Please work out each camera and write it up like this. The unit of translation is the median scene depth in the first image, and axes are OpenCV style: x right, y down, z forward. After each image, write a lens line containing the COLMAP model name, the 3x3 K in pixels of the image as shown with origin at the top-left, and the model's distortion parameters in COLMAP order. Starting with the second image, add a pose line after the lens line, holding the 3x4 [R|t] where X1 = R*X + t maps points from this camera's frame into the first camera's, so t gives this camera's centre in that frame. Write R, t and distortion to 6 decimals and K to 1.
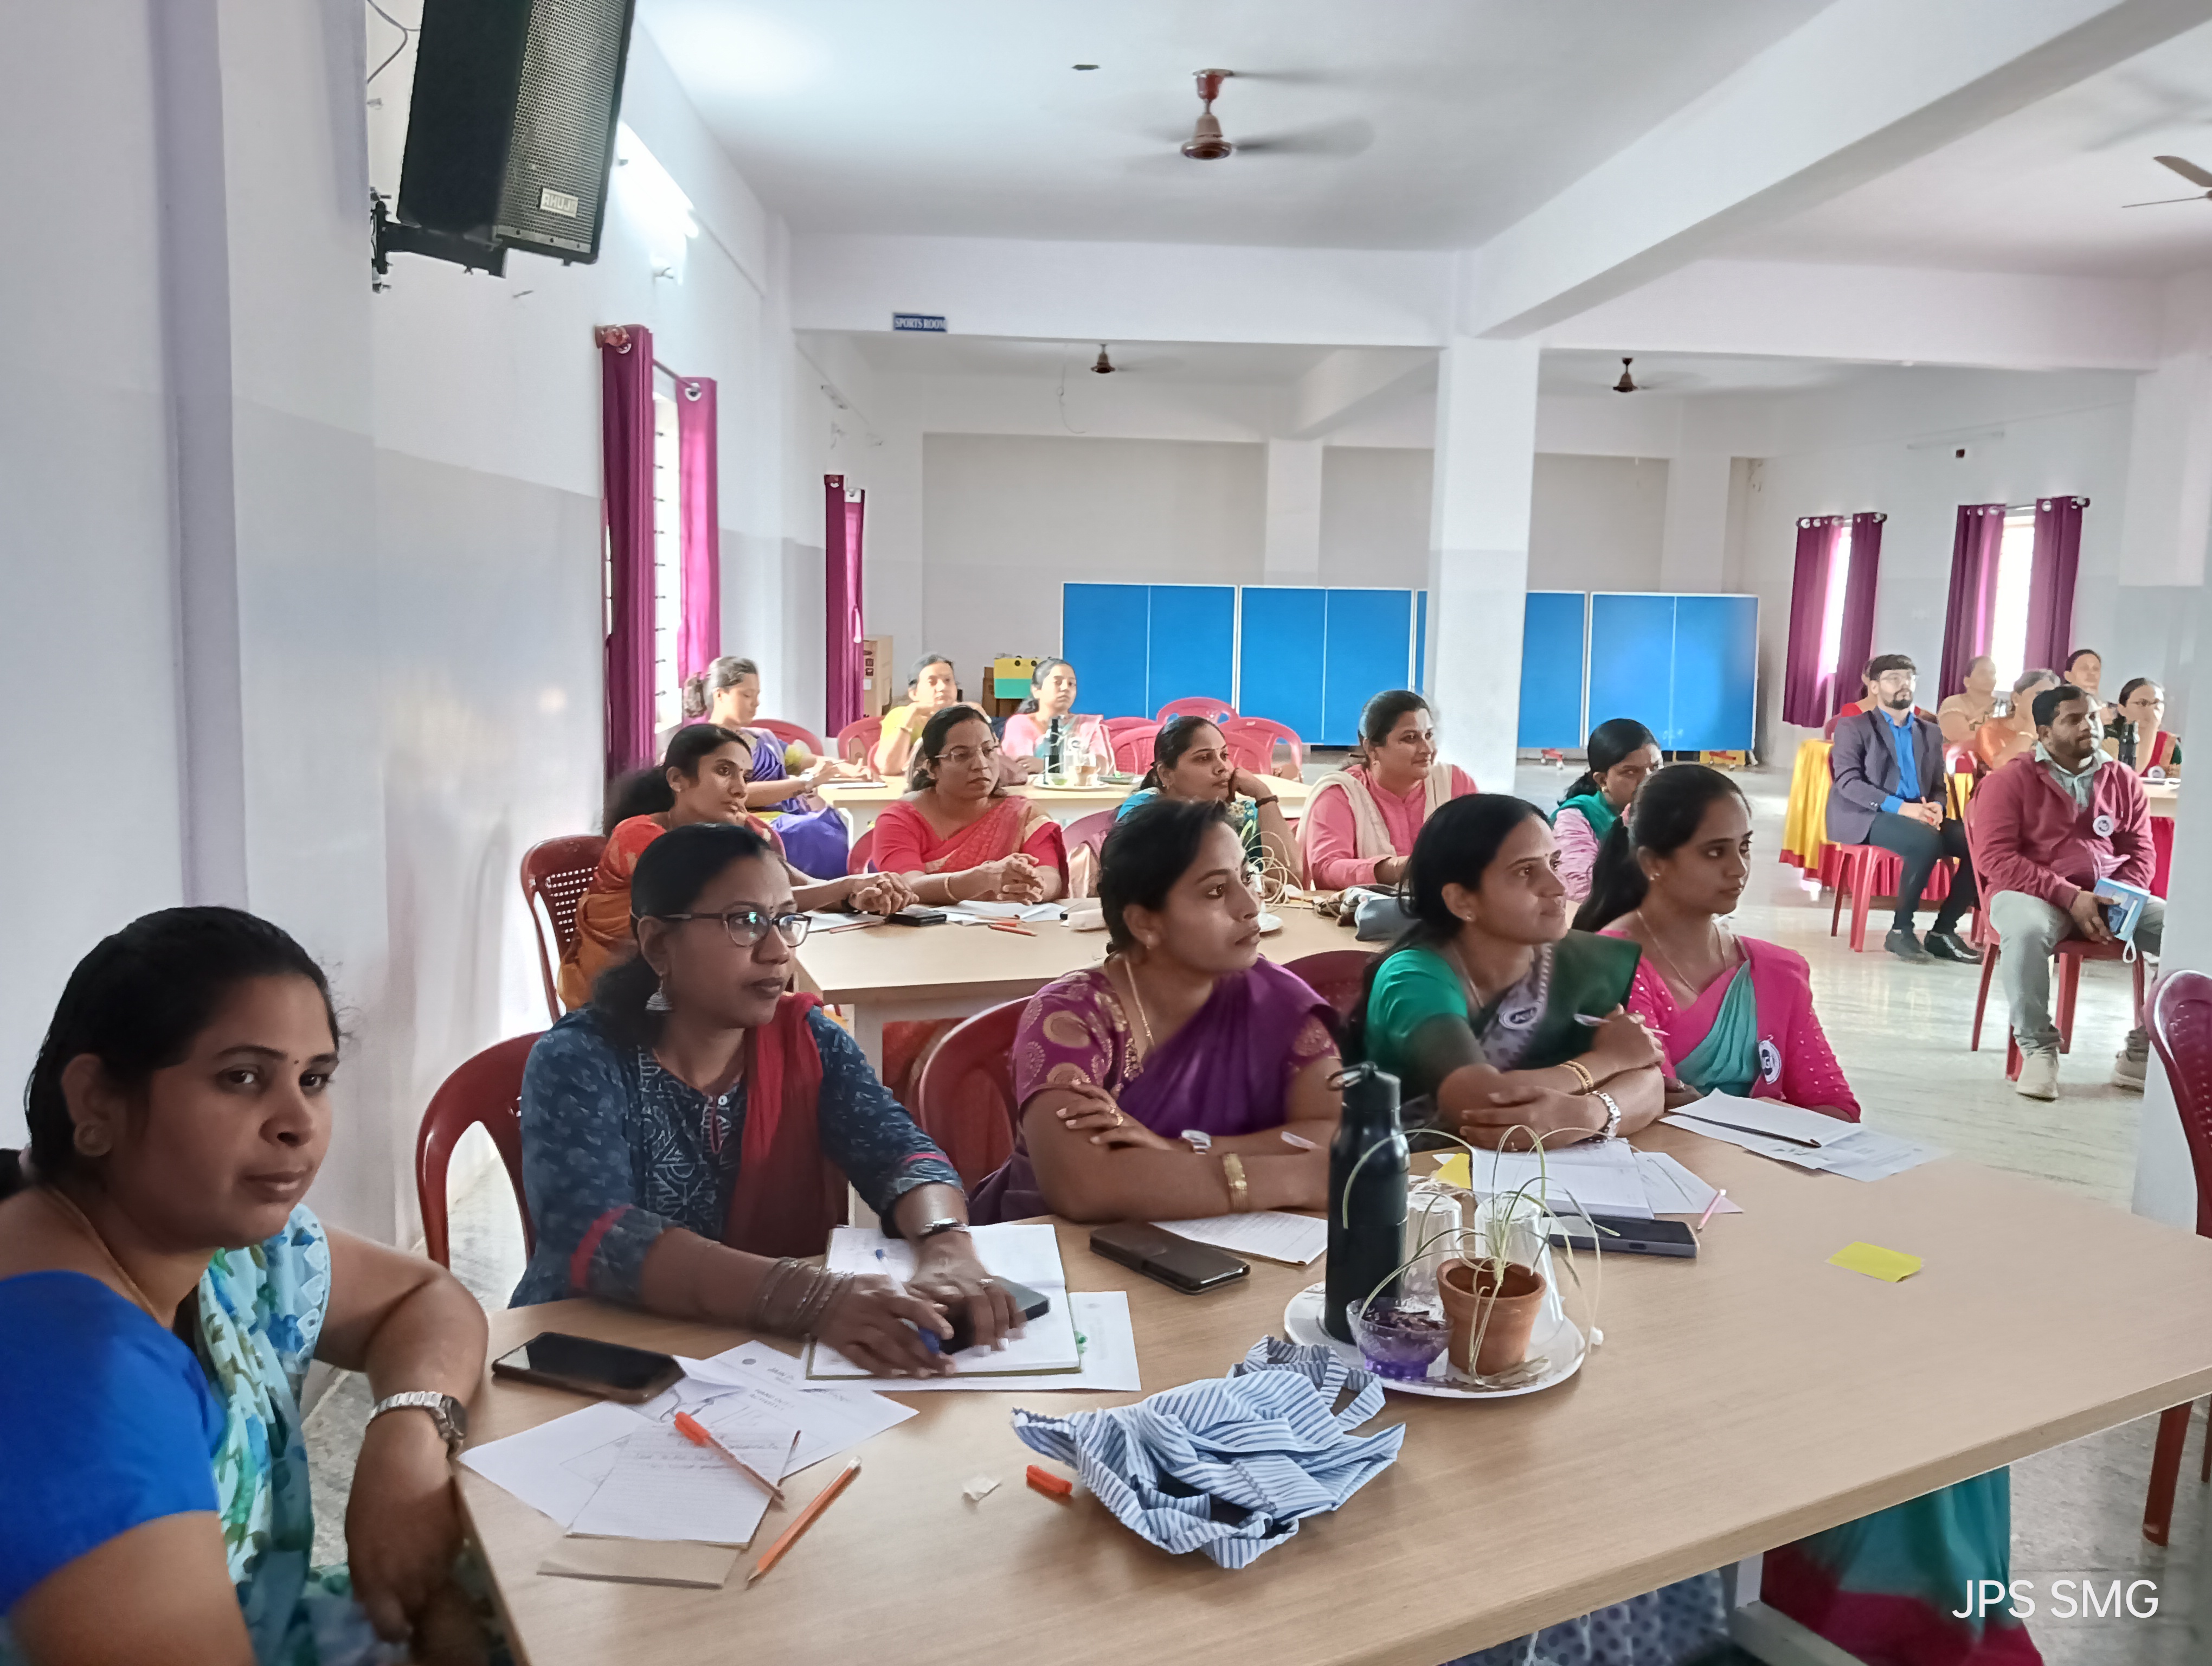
lens RADIAL K [[1778.6, 0, 1113.0], [0, 1778.6, 834.2], [0, 0, 1]] dist [0.097212, -0.164104]
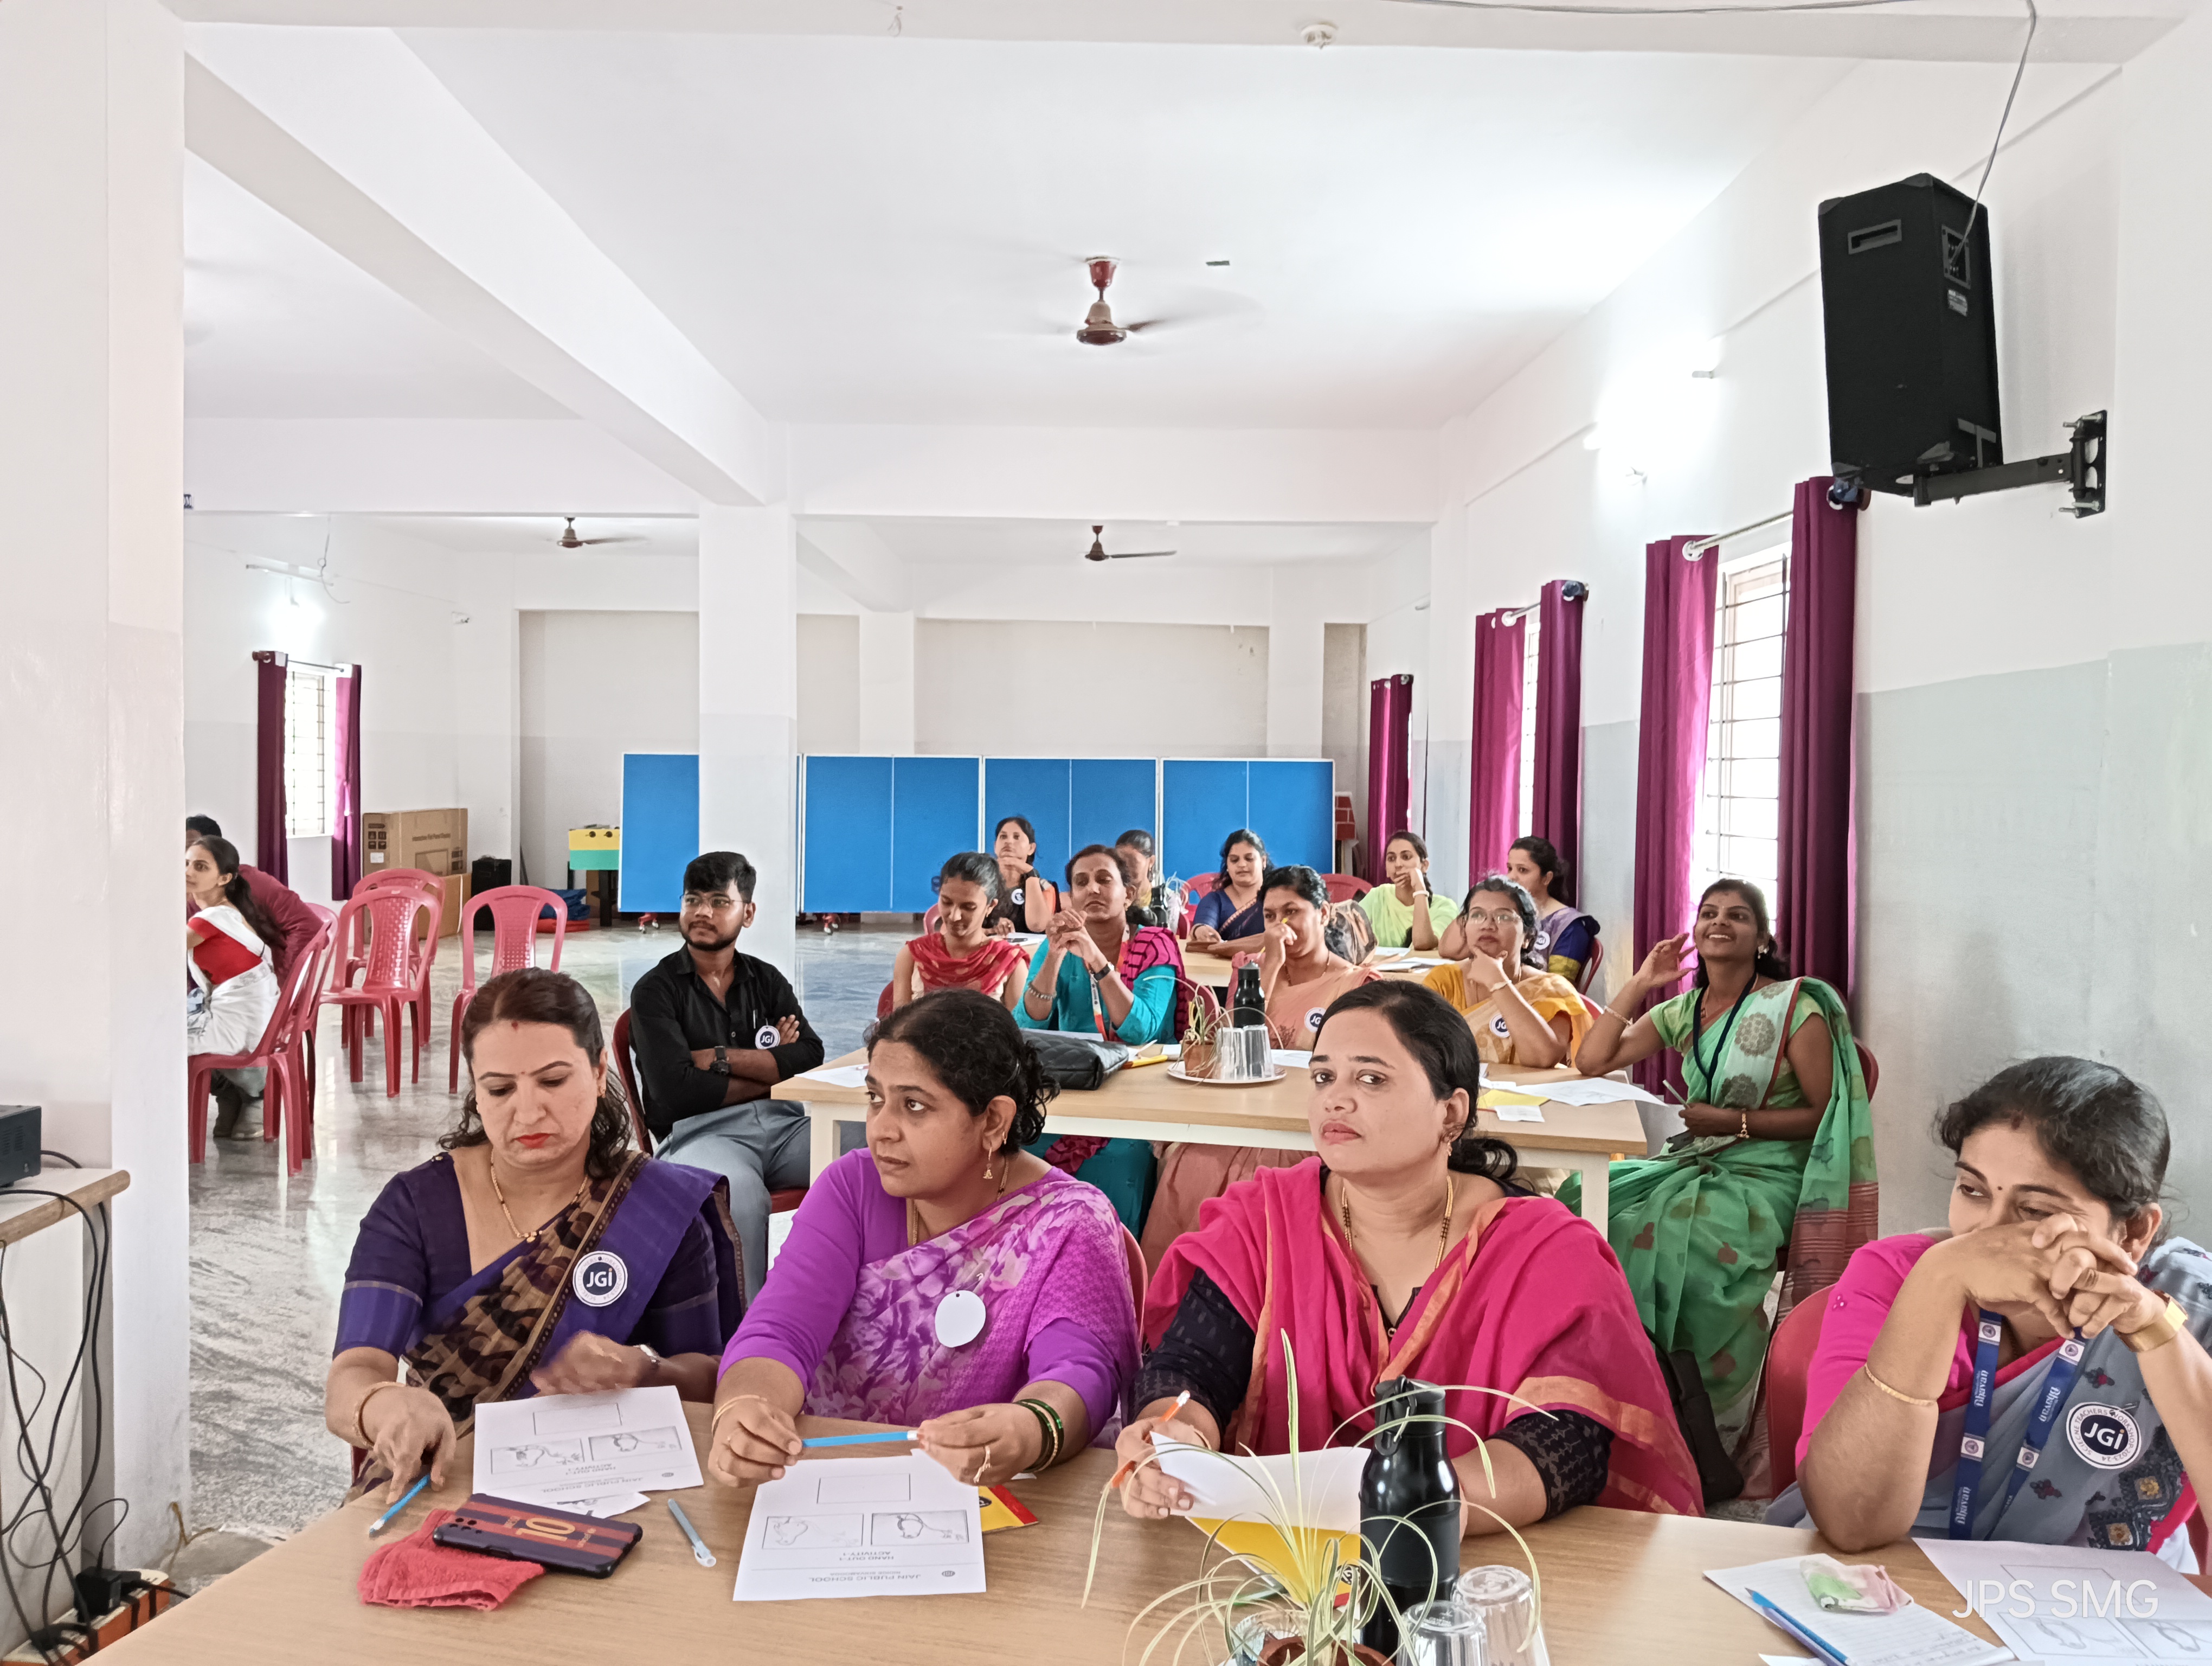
lens RADIAL K [[1778.6, 0, 1113.0], [0, 1778.6, 834.2], [0, 0, 1]] dist [0.097212, -0.164104]
pose [[0.999399, -0.014529, -0.031463, 0.330355], [0.011374, 0.995098, -0.098236, 0.006493], [0.032736, 0.097819, 0.994666, 0.017773]]
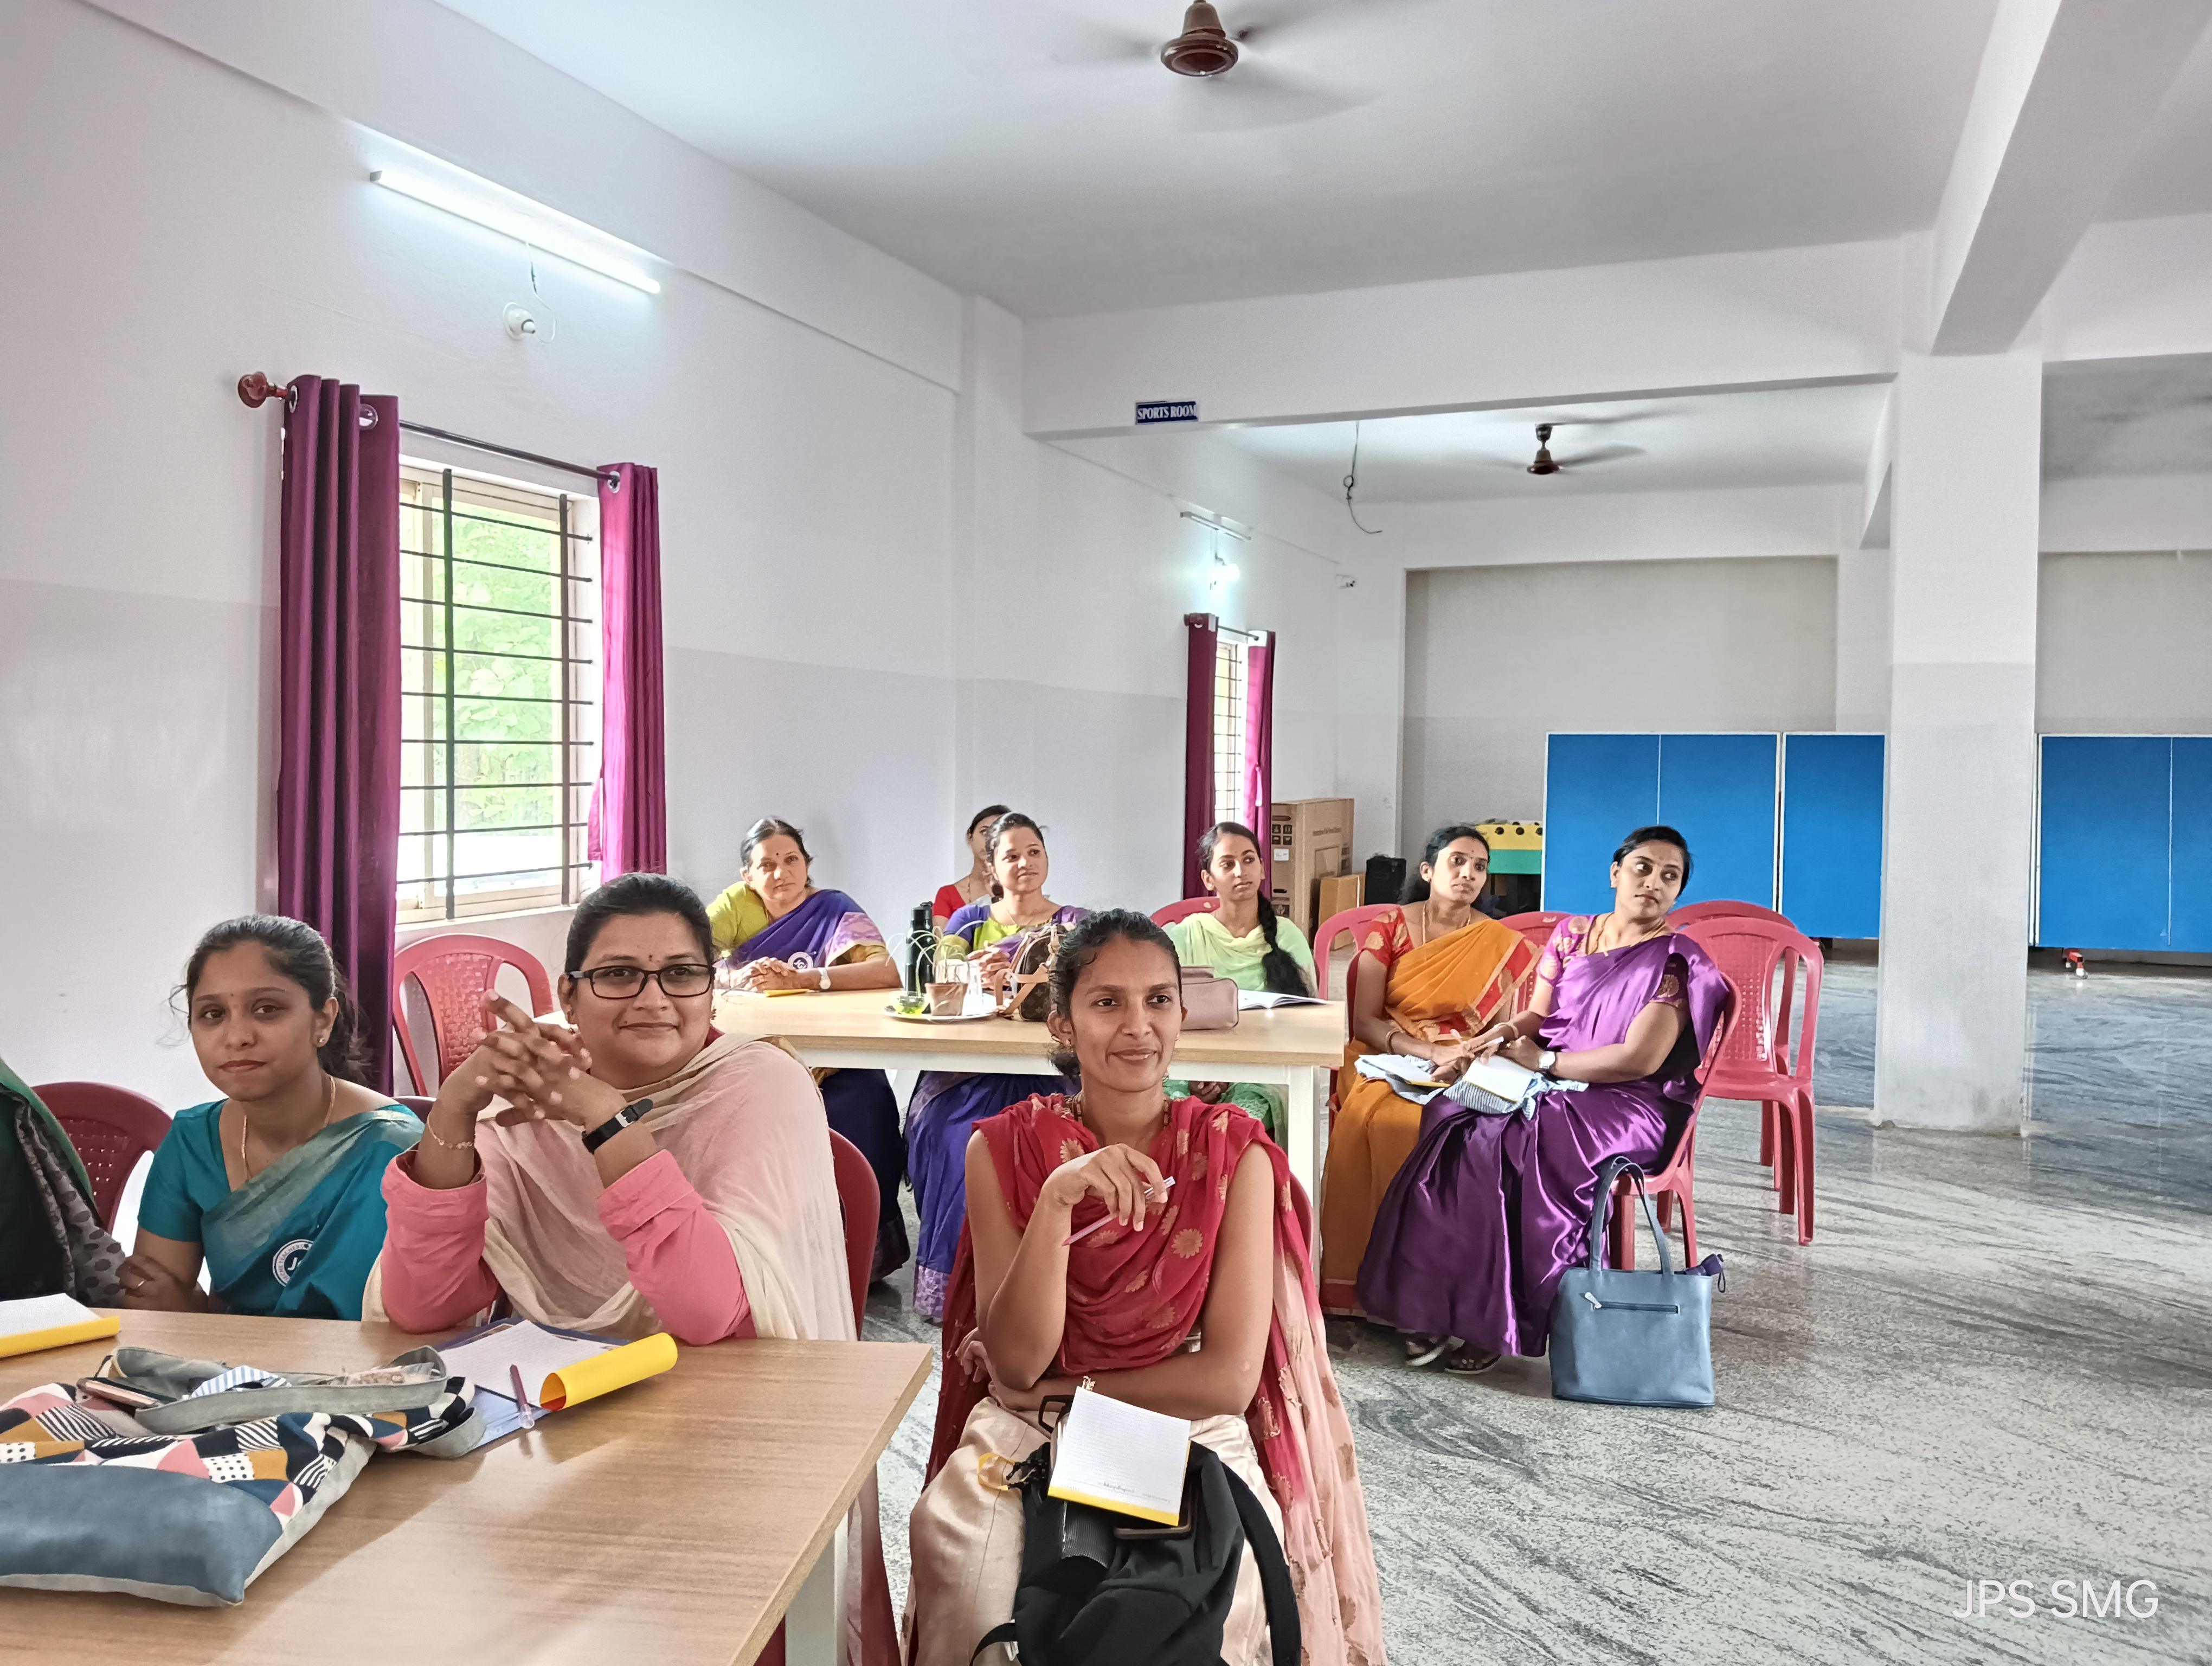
lens RADIAL K [[1778.6, 0, 1113.0], [0, 1778.6, 834.2], [0, 0, 1]] dist [0.097212, -0.164104]
pose [[0.918291, 0.003800, -0.395887, 0.137204], [-0.040021, 0.995723, -0.083274, -0.021252], [0.393877, 0.092314, 0.914516, 0.201107]]
